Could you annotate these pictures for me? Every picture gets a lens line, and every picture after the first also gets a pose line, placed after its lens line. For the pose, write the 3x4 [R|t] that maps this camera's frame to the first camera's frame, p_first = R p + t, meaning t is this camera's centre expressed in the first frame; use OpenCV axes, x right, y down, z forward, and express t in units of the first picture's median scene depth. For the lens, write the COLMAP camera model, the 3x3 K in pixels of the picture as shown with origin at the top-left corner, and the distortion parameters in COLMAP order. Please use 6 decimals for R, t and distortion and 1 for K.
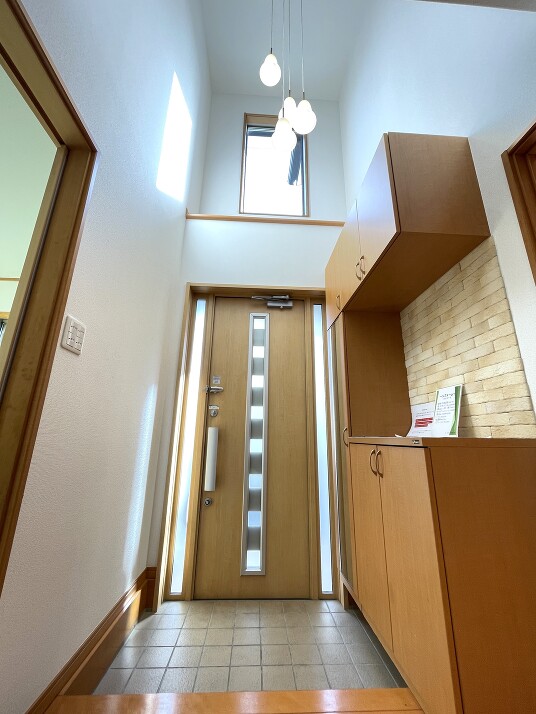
lens RADIAL K [[289.2, 0, 266.4], [0, 289.2, 354.8], [0, 0, 1]] dist [-0.012144, -0.000116]
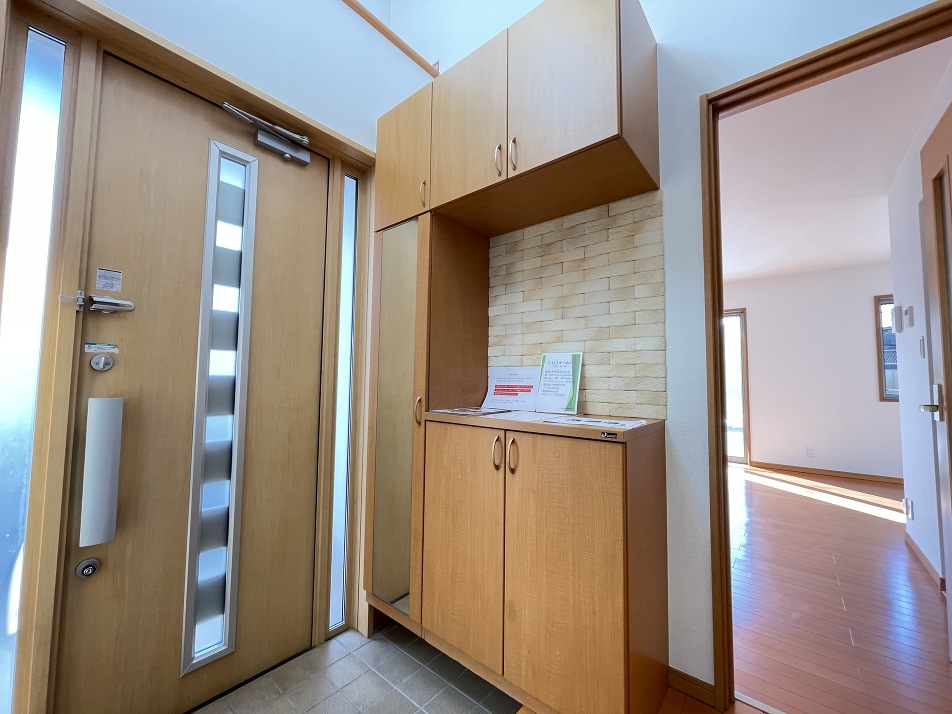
lens RADIAL K [[385.7, 0, 475.9], [0, 385.7, 357.8], [0, 0, 1]] dist [-0.002785, -0.000668]
pose [[0.677153, 0.035407, 0.734990, -0.279900], [-0.205609, 0.968161, 0.142790, 0.013524], [-0.706533, -0.247811, 0.662873, 0.343152]]
